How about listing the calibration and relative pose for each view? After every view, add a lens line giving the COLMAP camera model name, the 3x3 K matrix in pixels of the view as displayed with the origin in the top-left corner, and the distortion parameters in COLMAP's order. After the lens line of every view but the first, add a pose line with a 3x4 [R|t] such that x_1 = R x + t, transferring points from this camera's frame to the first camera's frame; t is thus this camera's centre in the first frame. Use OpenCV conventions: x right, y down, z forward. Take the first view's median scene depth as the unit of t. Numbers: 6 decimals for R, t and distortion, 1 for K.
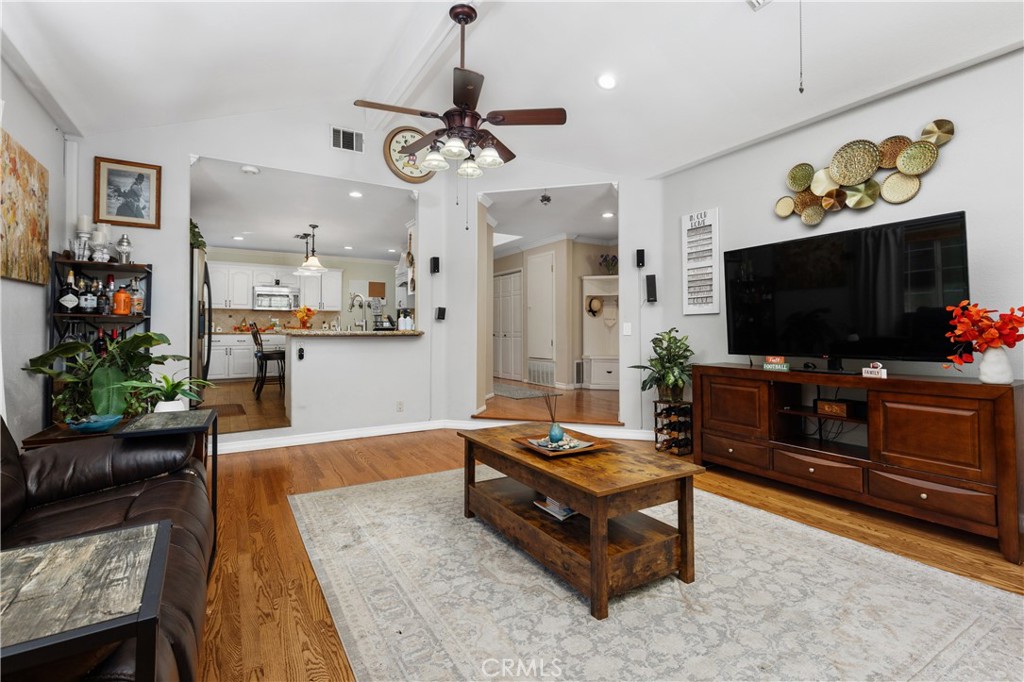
lens RADIAL K [[473.3, 0, 517.1], [0, 473.3, 324.8], [0, 0, 1]] dist [0.008891, -0.001955]
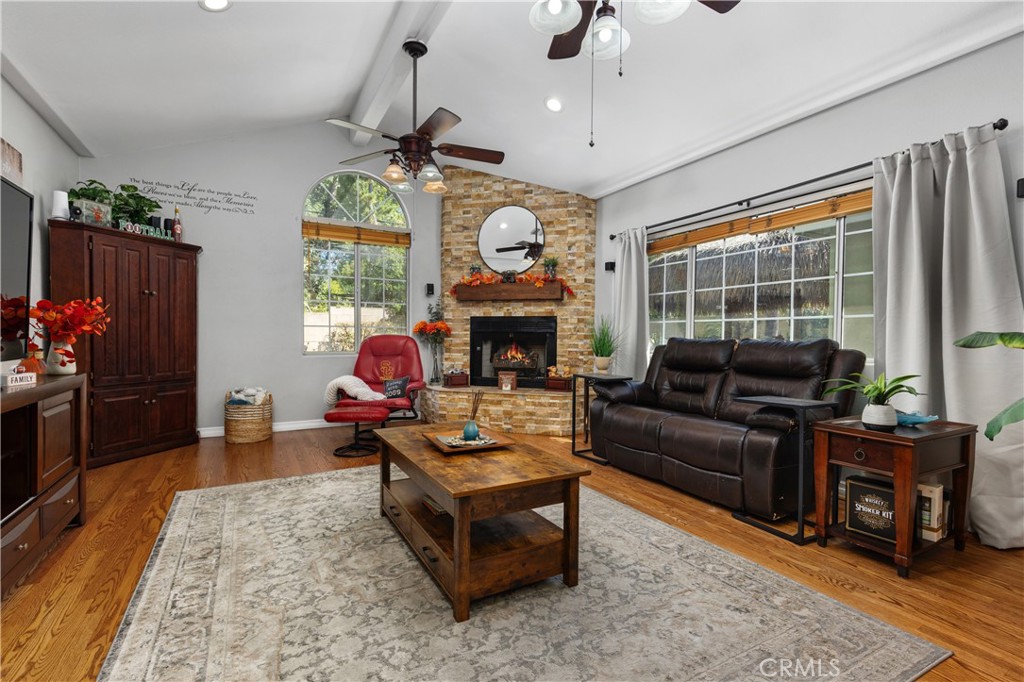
lens RADIAL K [[473.3, 0, 527.5], [0, 473.3, 343.0], [0, 0, 1]] dist [0.008891, -0.001955]
pose [[-0.999861, -0.008138, 0.014585, -0.035725], [-0.008108, 0.999965, 0.002063, 0.031161], [-0.014601, 0.001945, -0.999892, 1.429079]]
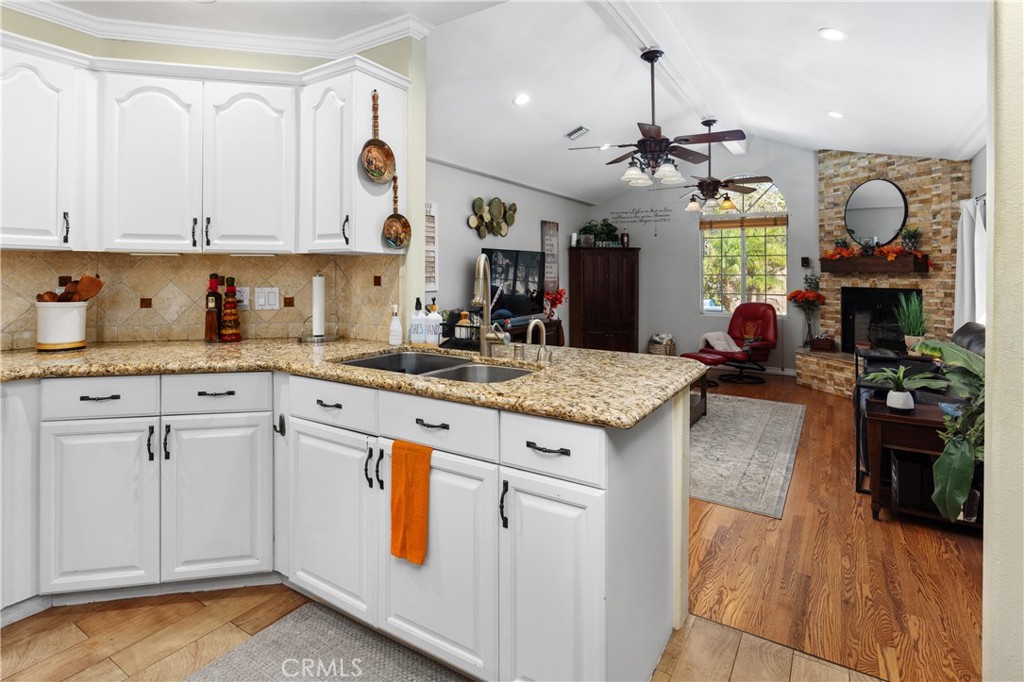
lens RADIAL K [[529.4, 0, 495.0], [0, 529.4, 255.8], [0, 0, 1]] dist [-0.010093, 0.000543]
pose [[-0.432307, 0.028231, 0.901284, -1.089539], [-0.016880, 0.999081, -0.039391, -0.078713], [-0.901568, -0.032243, -0.431434, 1.815410]]
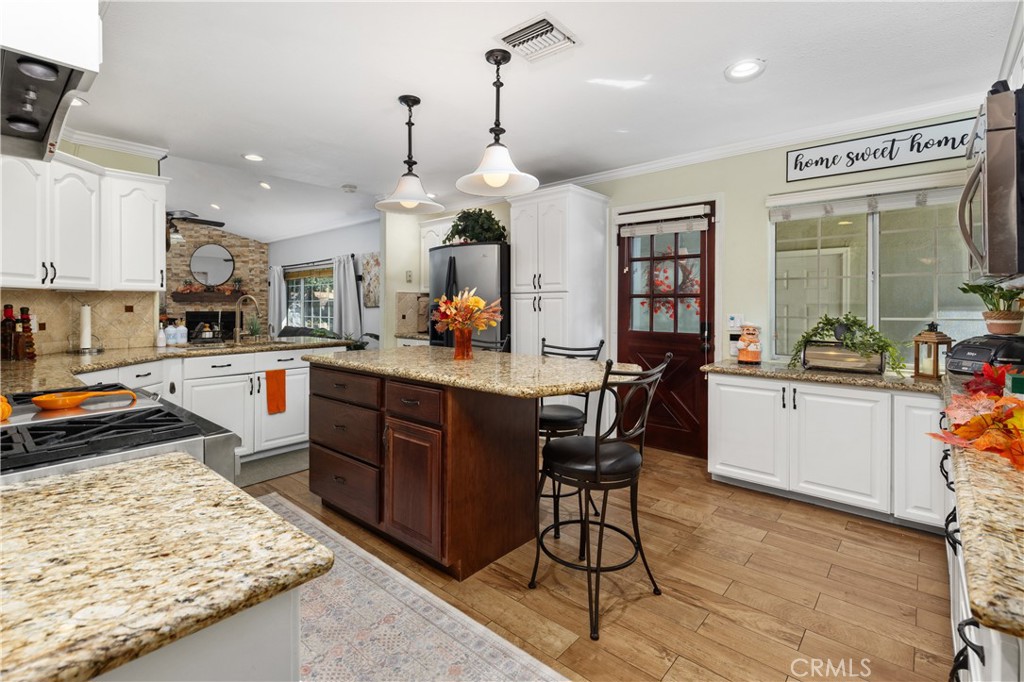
lens RADIAL K [[473.3, 0, 514.9], [0, 473.3, 309.7], [0, 0, 1]] dist [0.008891, -0.001955]
pose [[-0.953337, 0.000034, -0.301908, -0.809999], [0.000556, 0.999998, -0.001642, -0.064913], [0.301908, -0.001733, -0.953336, 2.954106]]
